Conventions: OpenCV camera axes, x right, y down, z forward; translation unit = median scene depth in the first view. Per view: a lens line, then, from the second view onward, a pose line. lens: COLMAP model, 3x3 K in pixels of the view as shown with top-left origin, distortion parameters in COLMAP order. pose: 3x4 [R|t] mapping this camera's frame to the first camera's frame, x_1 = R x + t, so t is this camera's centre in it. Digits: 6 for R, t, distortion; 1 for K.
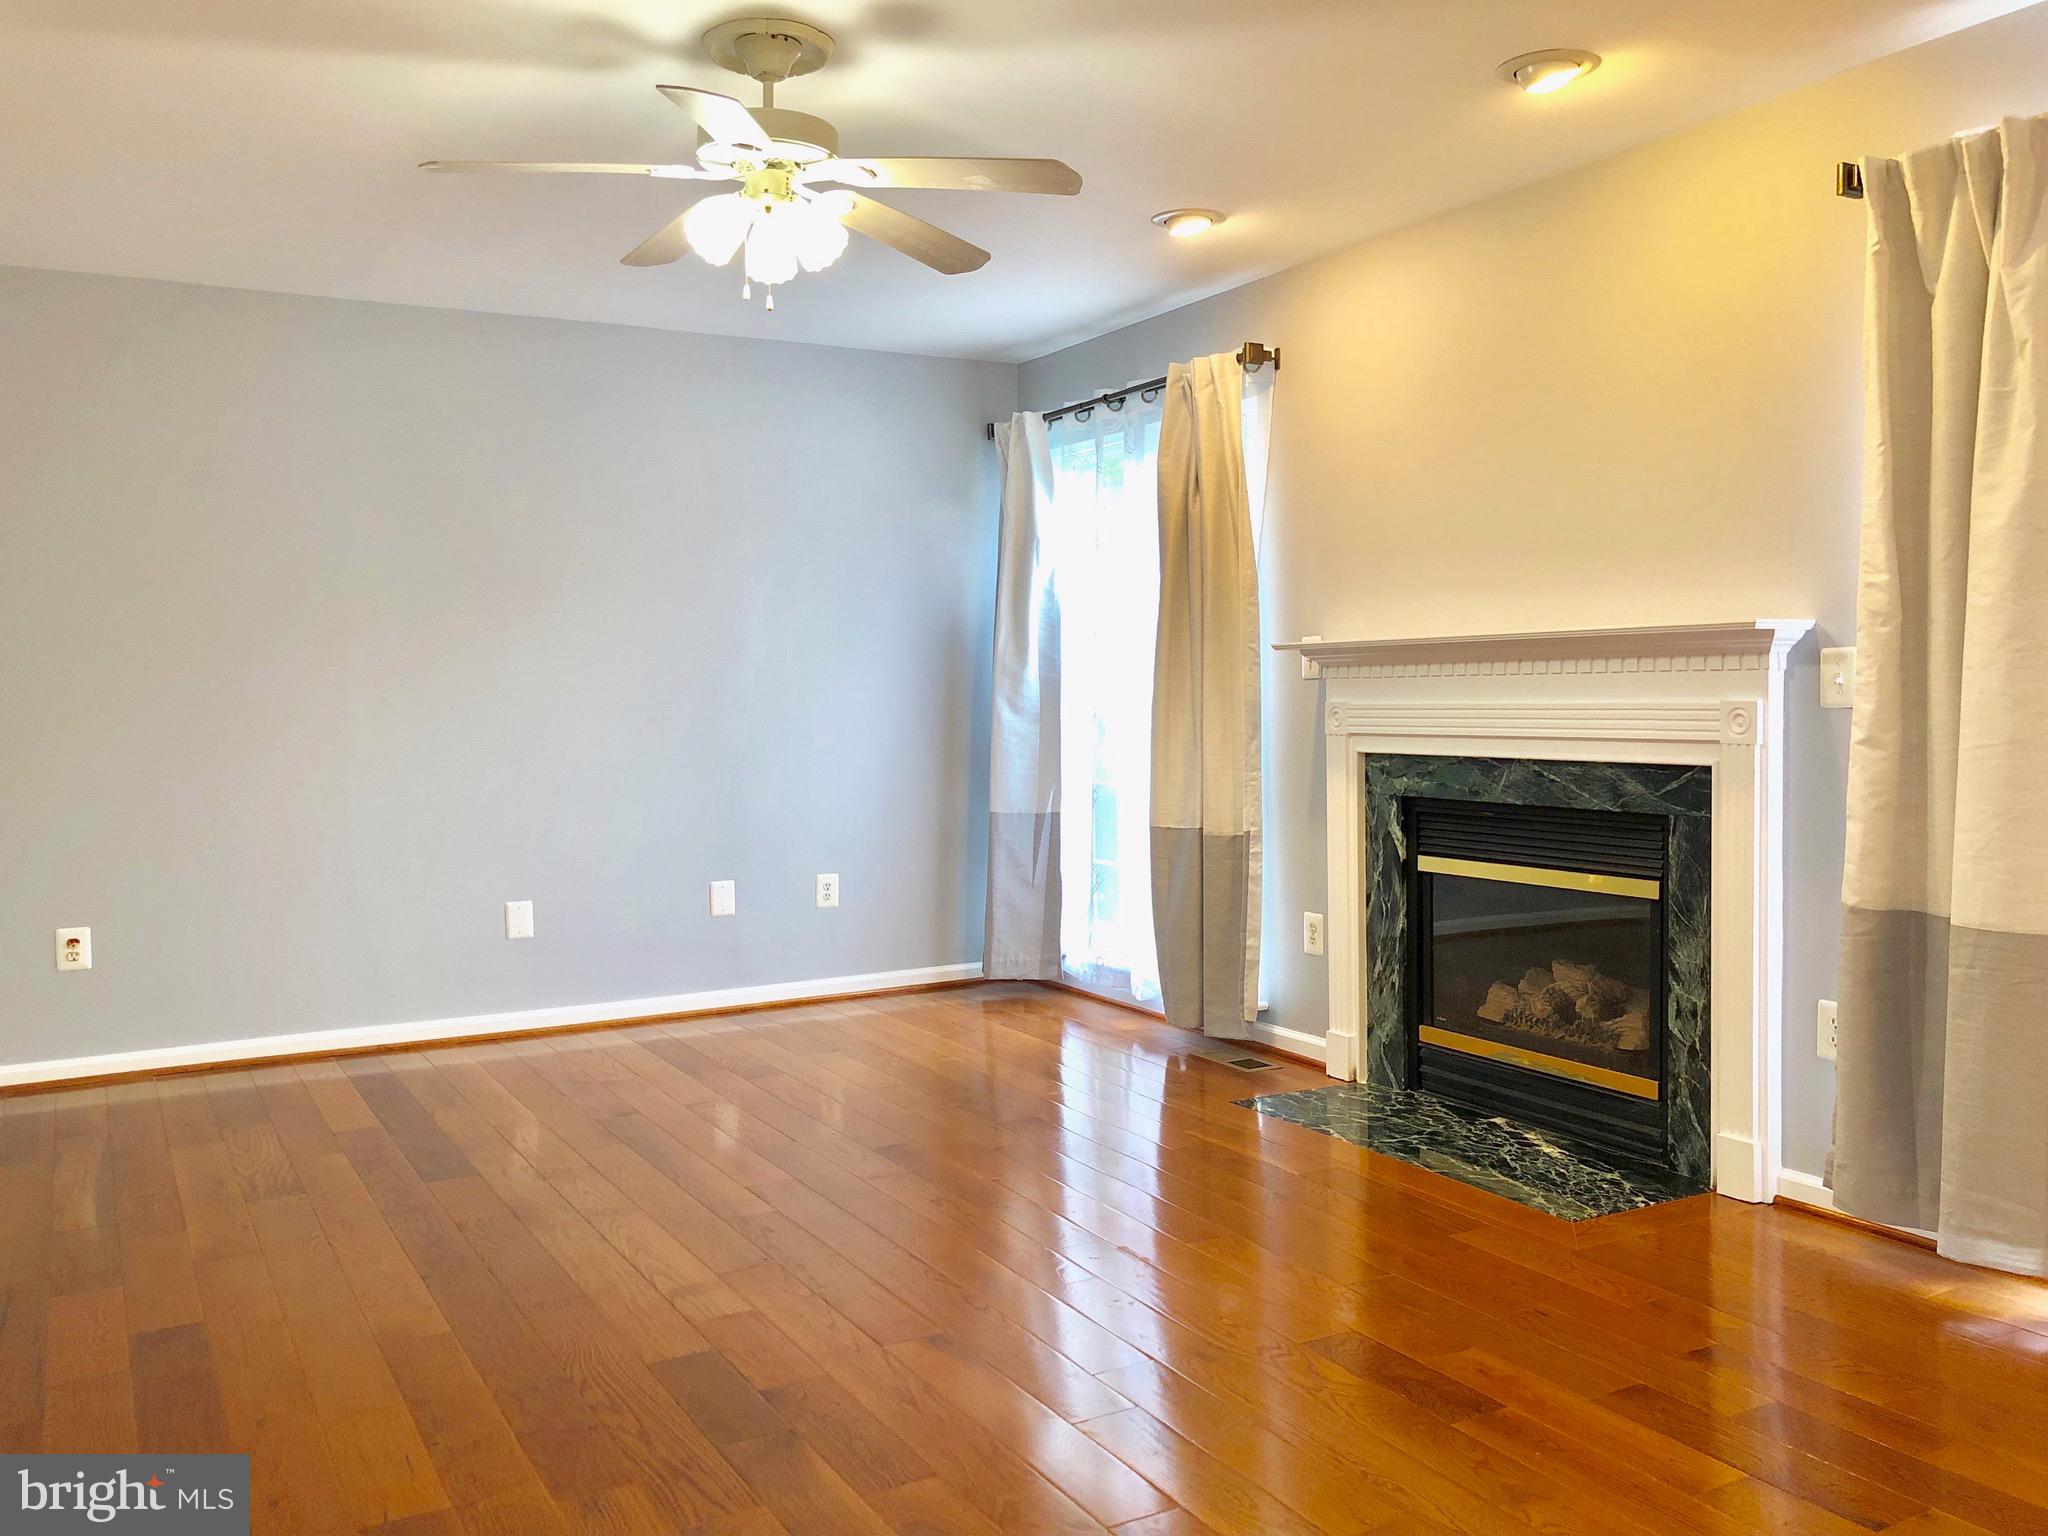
lens RADIAL K [[1658.0, 0, 1014.8], [0, 1658.0, 780.0], [0, 0, 1]] dist [0.048237, -0.097818]
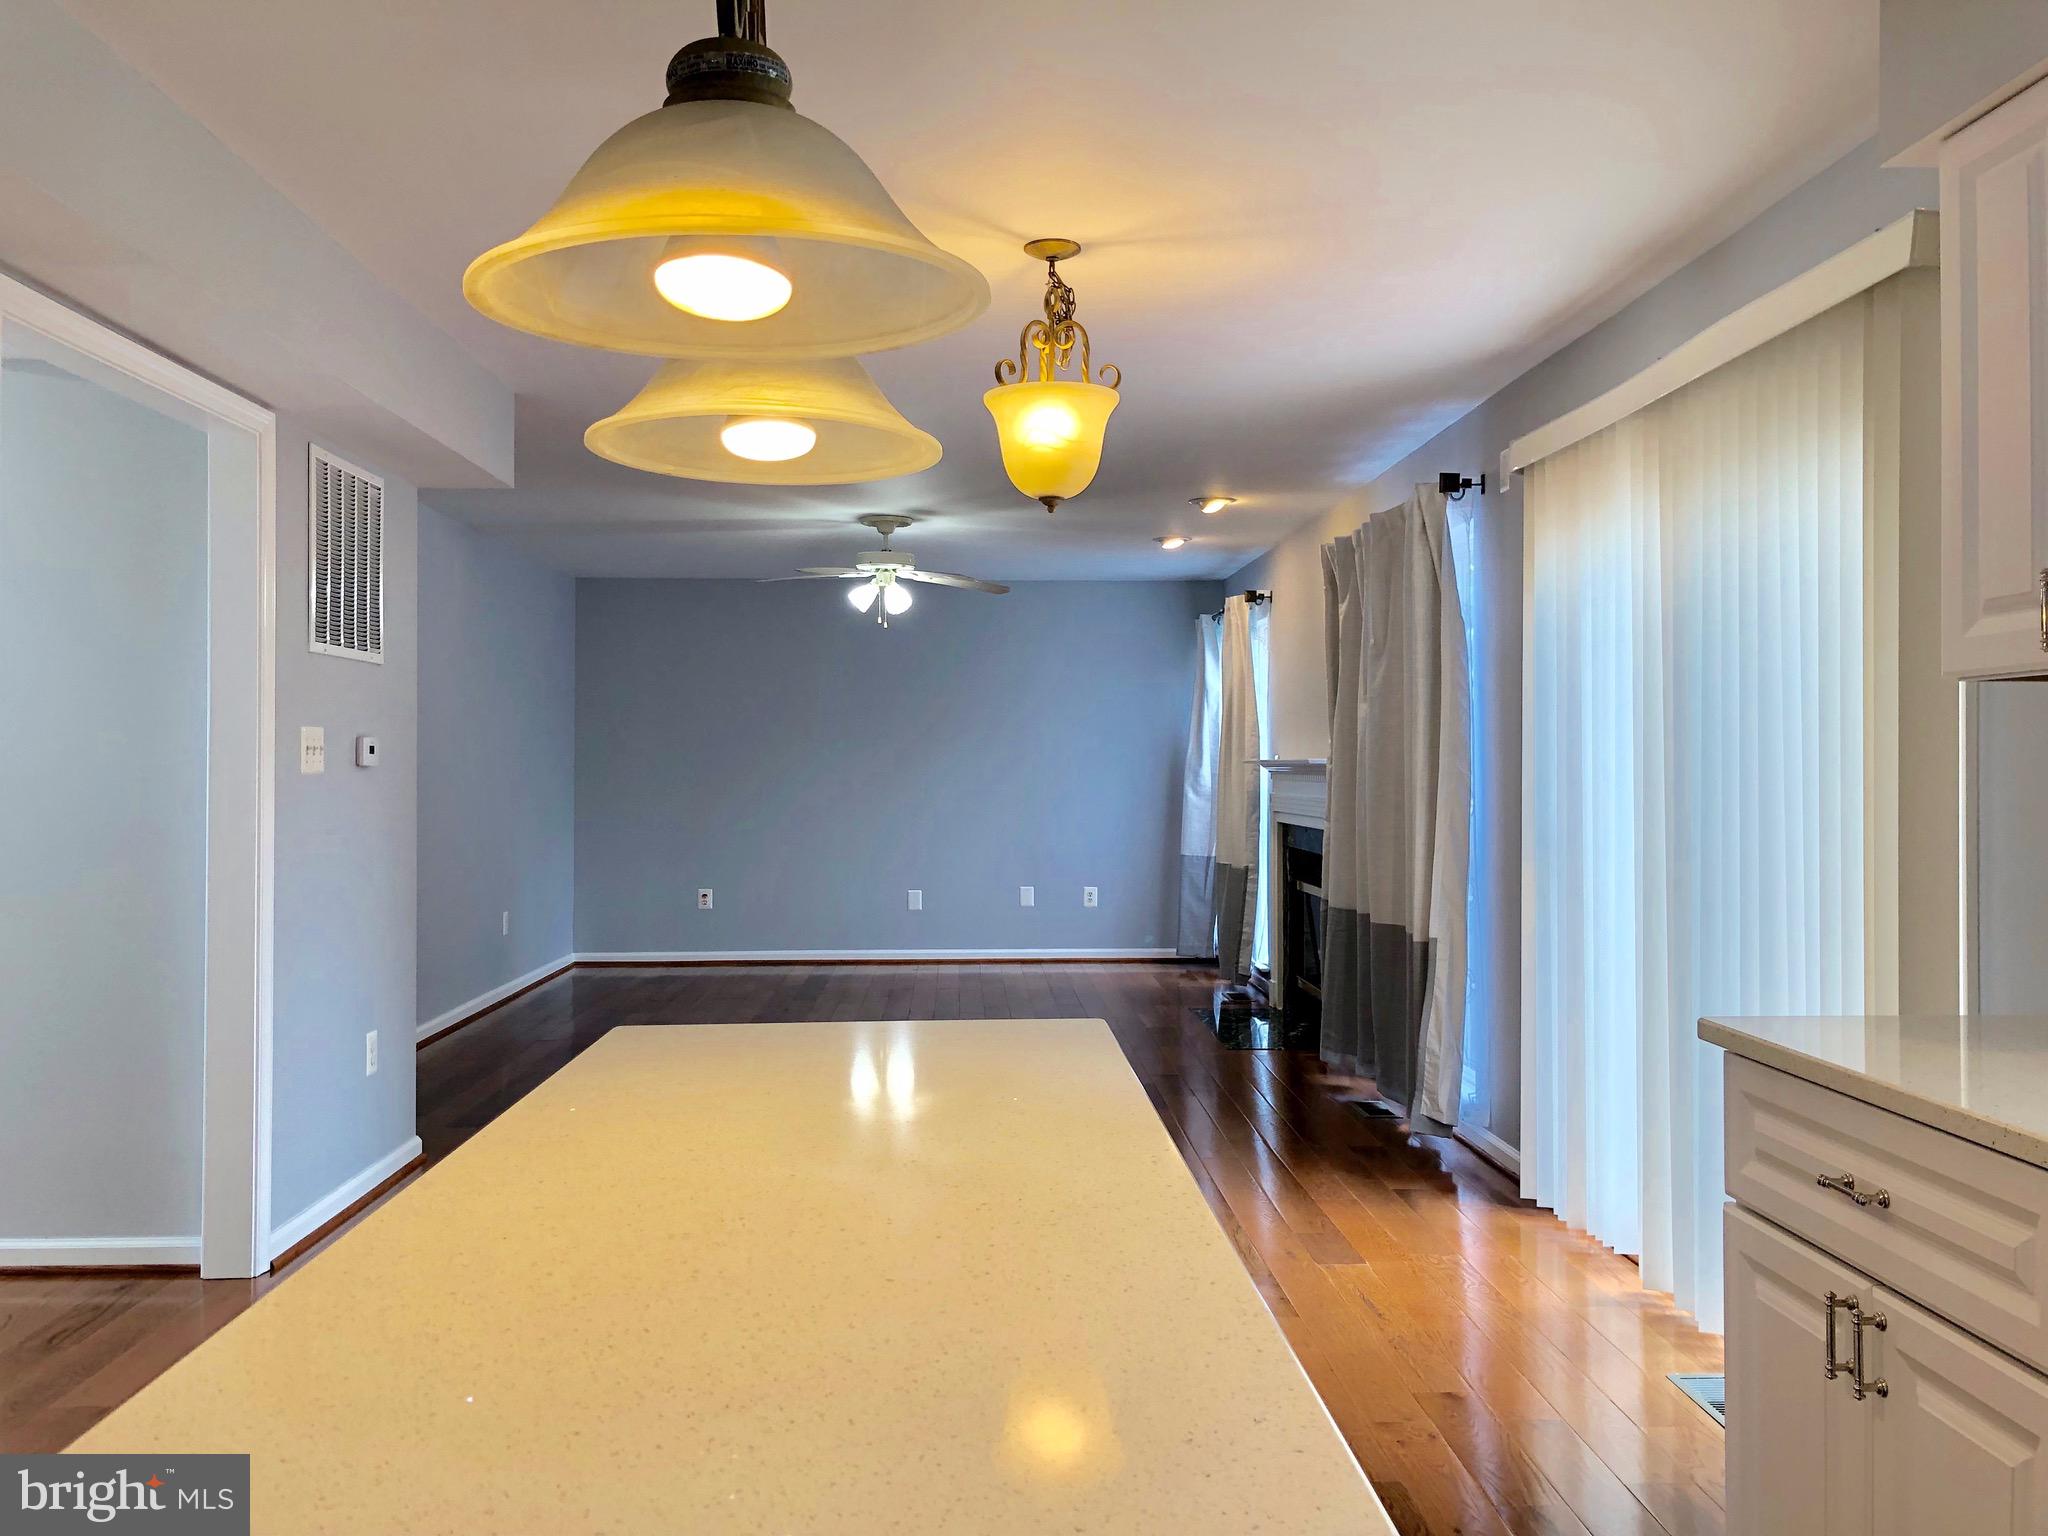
lens RADIAL K [[1658.0, 0, 1014.8], [0, 1658.0, 780.0], [0, 0, 1]] dist [0.048237, -0.097818]
pose [[0.888986, 0.018523, -0.457560, 0.610089], [-0.037334, 0.998787, -0.032103, 0.004814], [0.456411, 0.045621, 0.888599, -0.564314]]
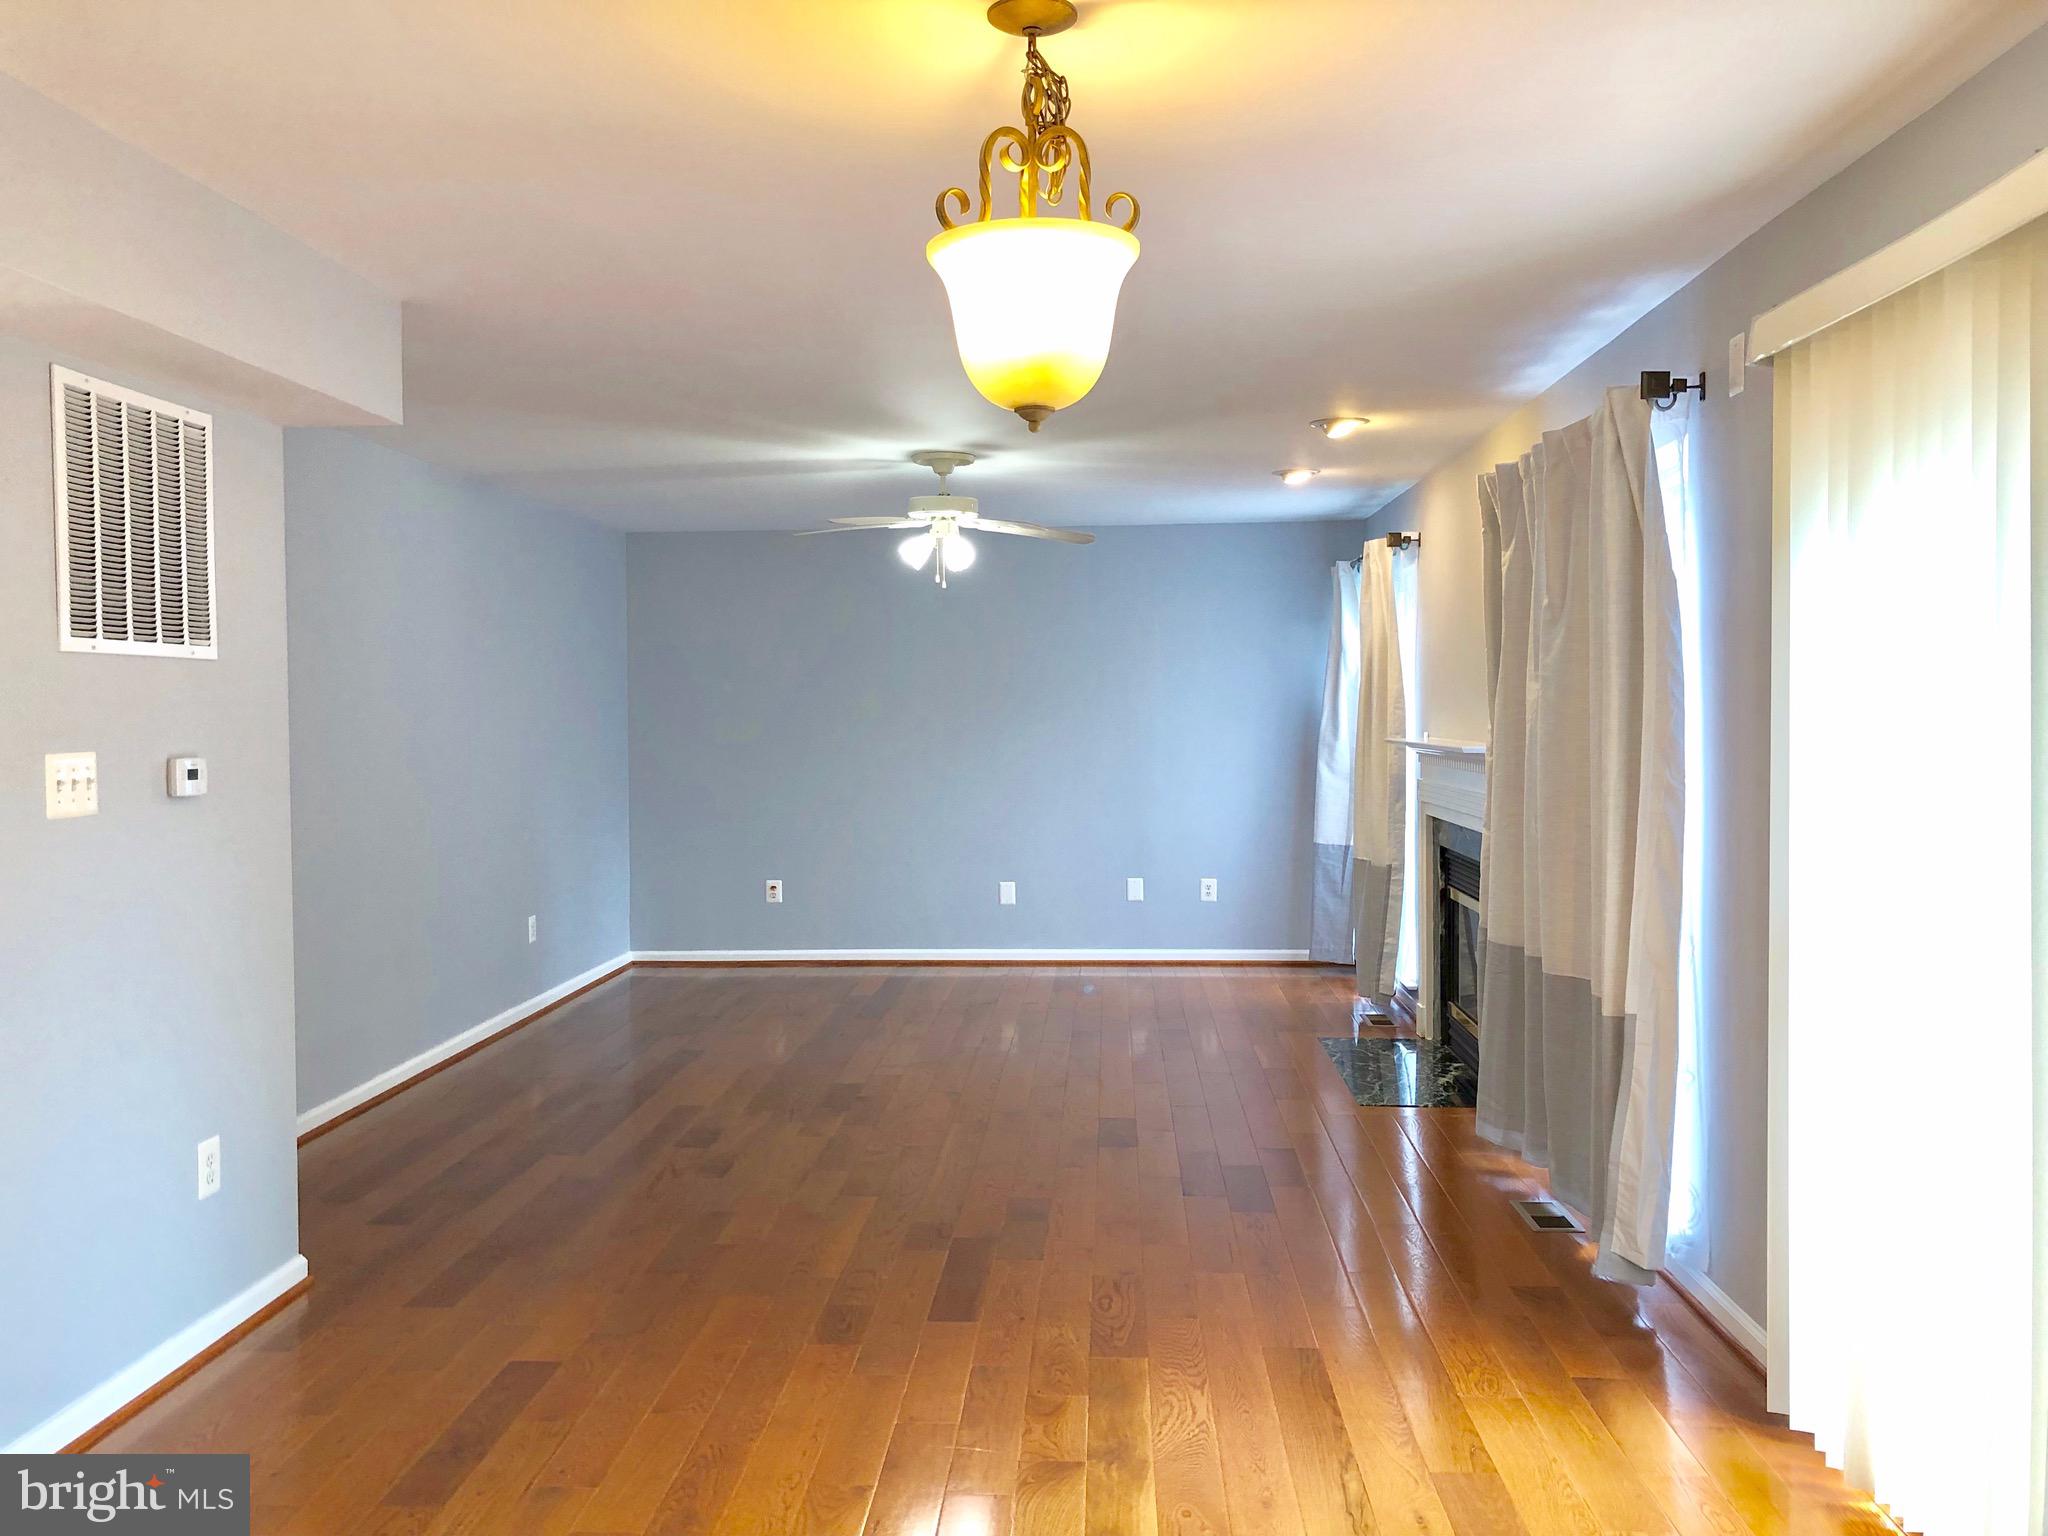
lens RADIAL K [[1658.0, 0, 1014.8], [0, 1658.0, 780.0], [0, 0, 1]] dist [0.048237, -0.097818]
pose [[0.841940, 0.030273, -0.538721, 0.548273], [-0.032125, 0.999466, 0.005956, -0.035080], [0.538614, 0.012292, 0.842463, -0.344650]]
